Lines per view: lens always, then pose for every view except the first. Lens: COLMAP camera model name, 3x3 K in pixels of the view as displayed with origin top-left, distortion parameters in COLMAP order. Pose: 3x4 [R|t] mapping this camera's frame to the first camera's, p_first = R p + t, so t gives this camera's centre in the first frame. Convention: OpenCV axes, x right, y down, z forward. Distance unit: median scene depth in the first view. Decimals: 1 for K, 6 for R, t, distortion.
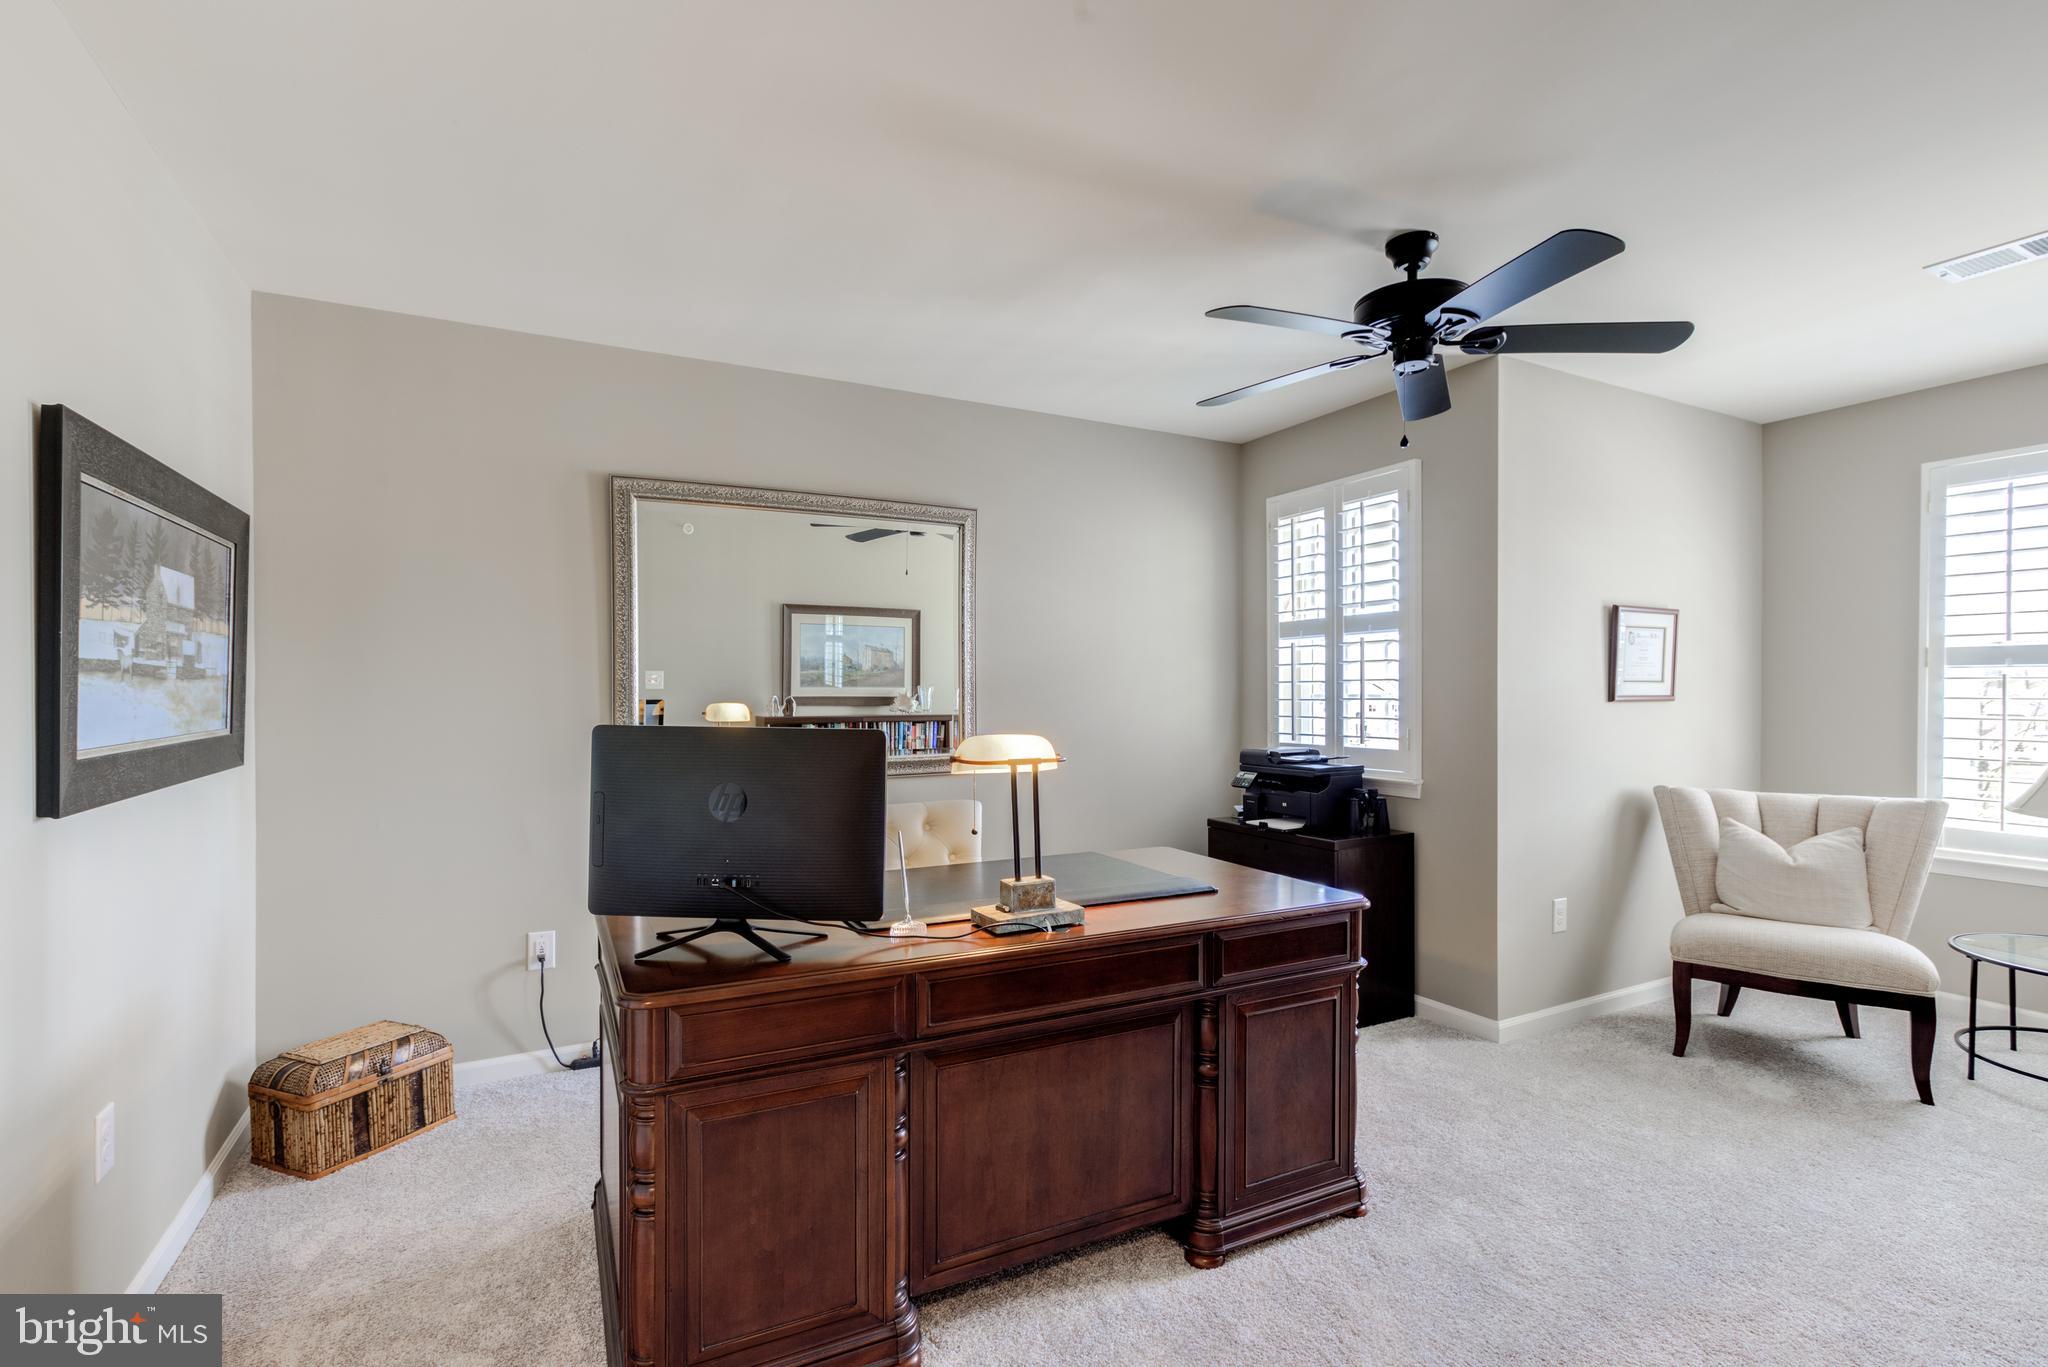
lens RADIAL K [[960.6, 0, 1026.3], [0, 960.6, 697.1], [0, 0, 1]] dist [-0.001073, 0.010165]
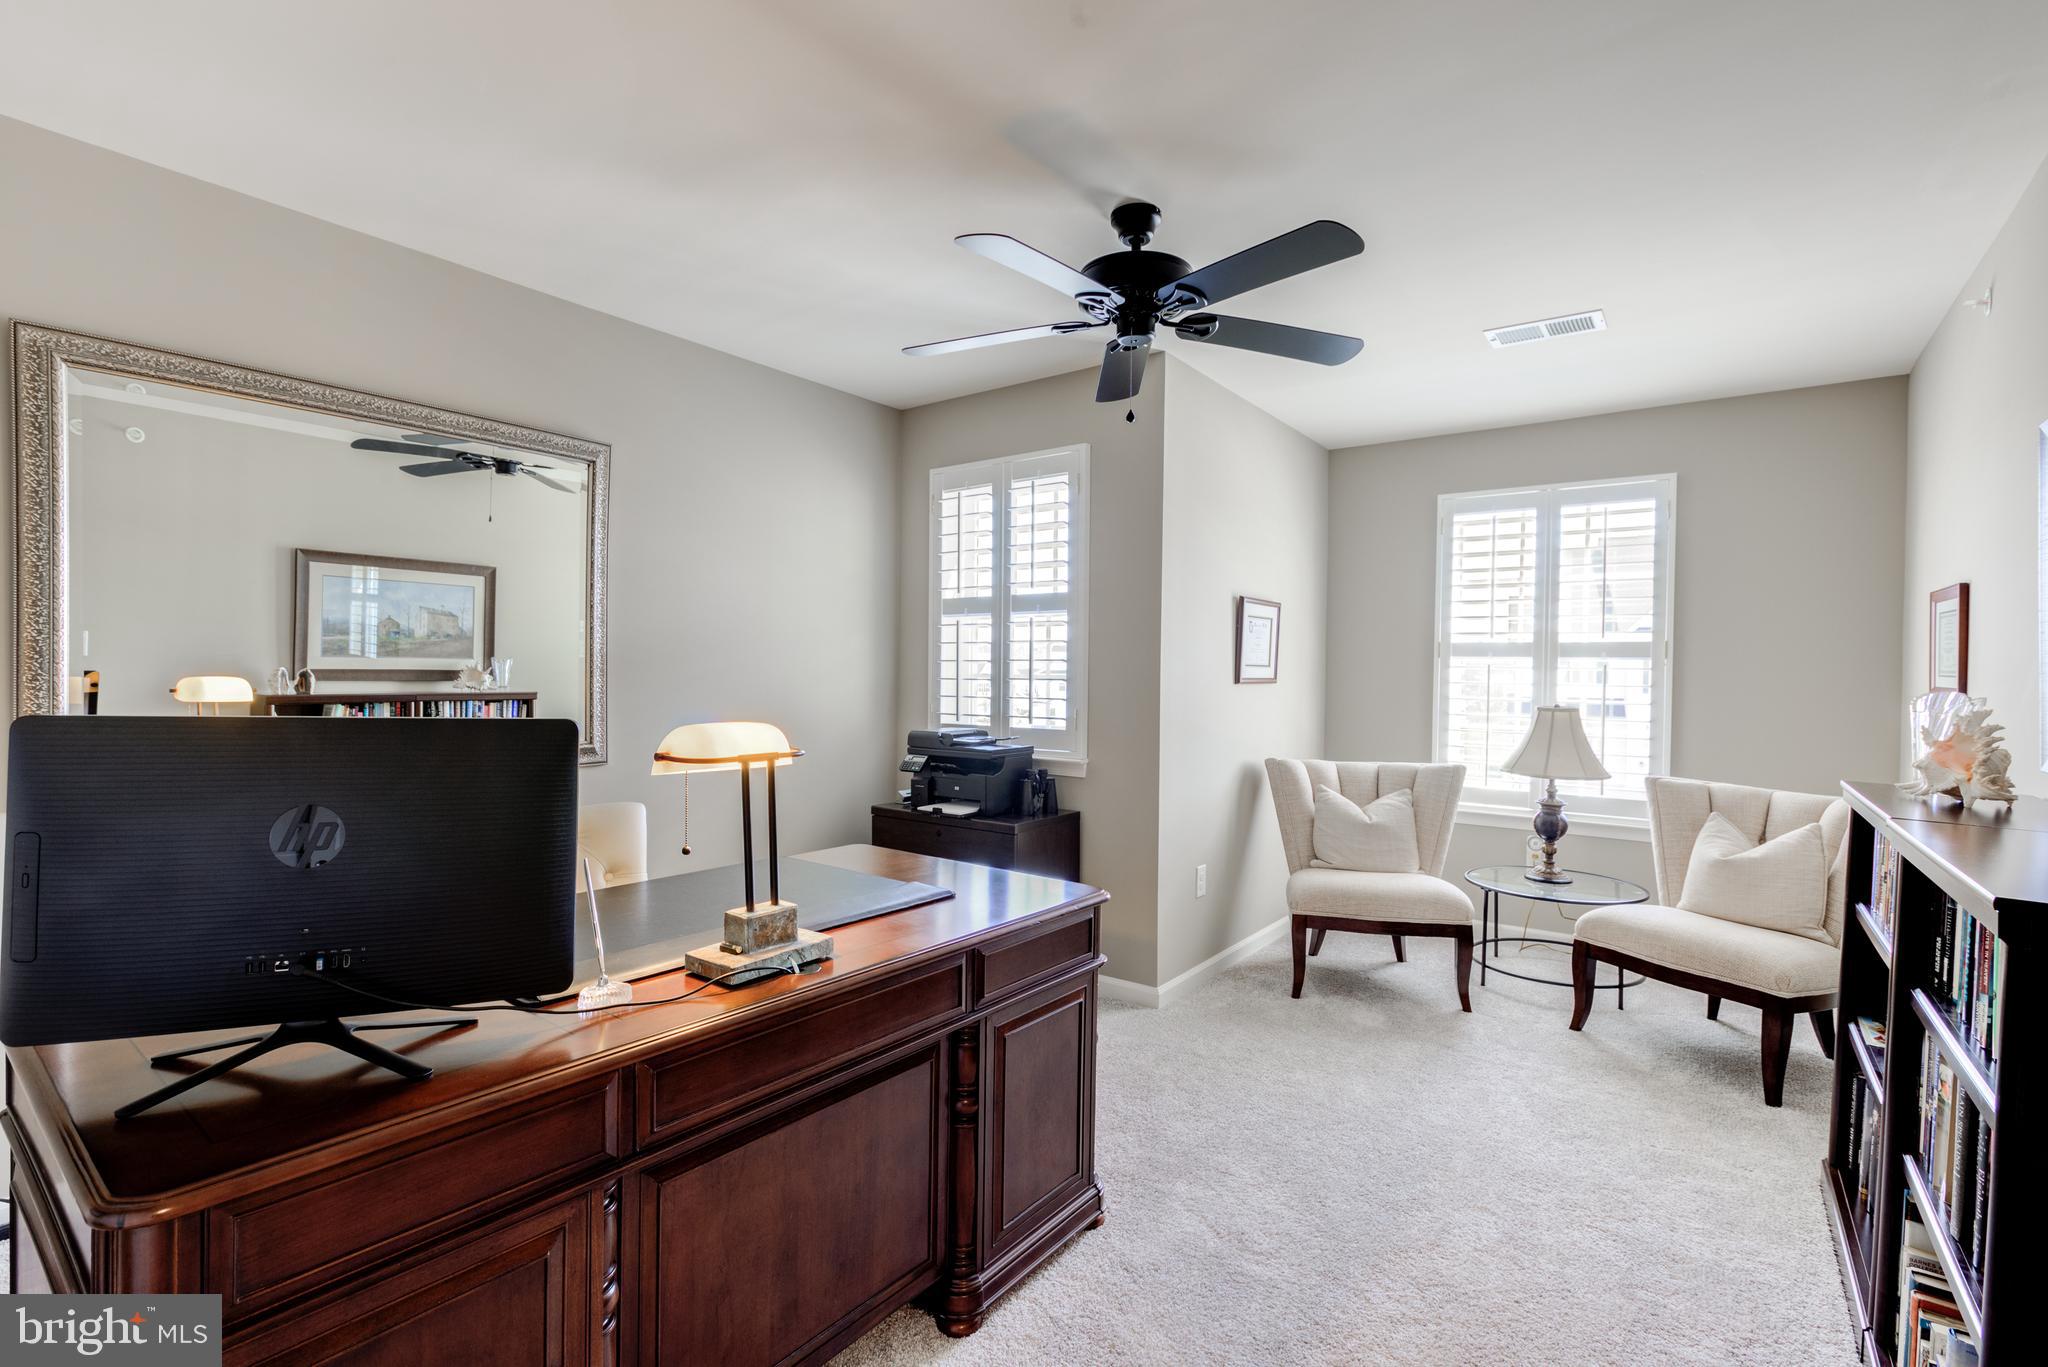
lens RADIAL K [[943.2, 0, 1024.0], [0, 943.2, 683.5], [0, 0, 1]] dist [0.000581, 0.000402]
pose [[0.906557, 0.006961, 0.422026, -0.079219], [-0.010932, 0.999916, 0.006990, -0.000358], [-0.421942, -0.010951, 0.906557, 0.131064]]
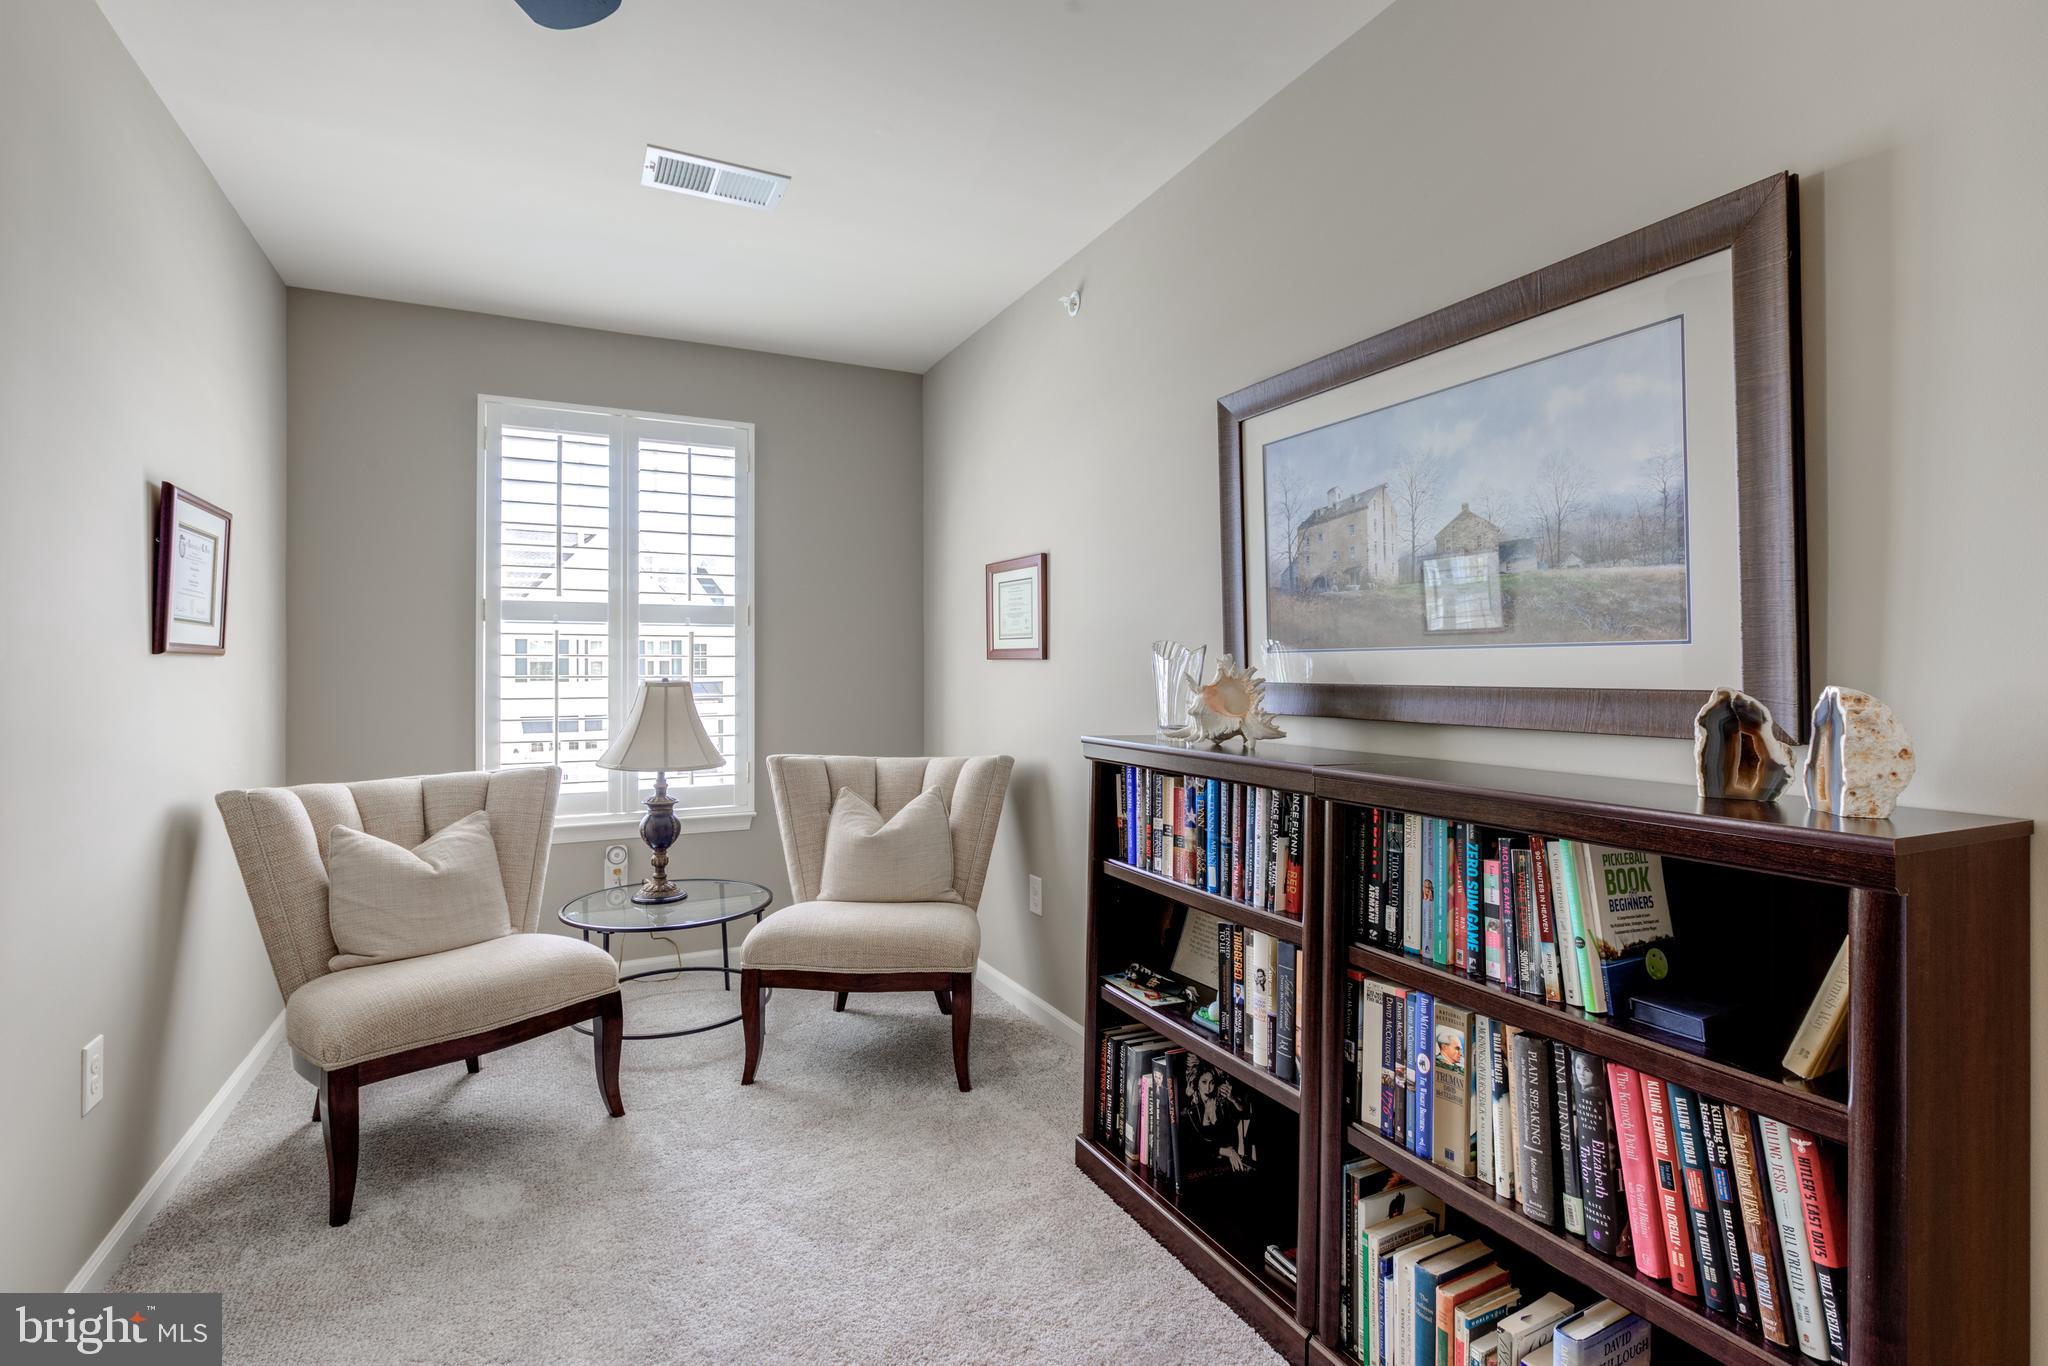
lens RADIAL K [[948.9, 0, 1002.5], [0, 948.9, 660.2], [0, 0, 1]] dist [0.000974, 0.000528]
pose [[0.051152, 0.009651, 0.998644, 0.084090], [0.011331, 0.999883, -0.010243, 0.022024], [-0.998627, 0.011839, 0.051037, 0.523344]]
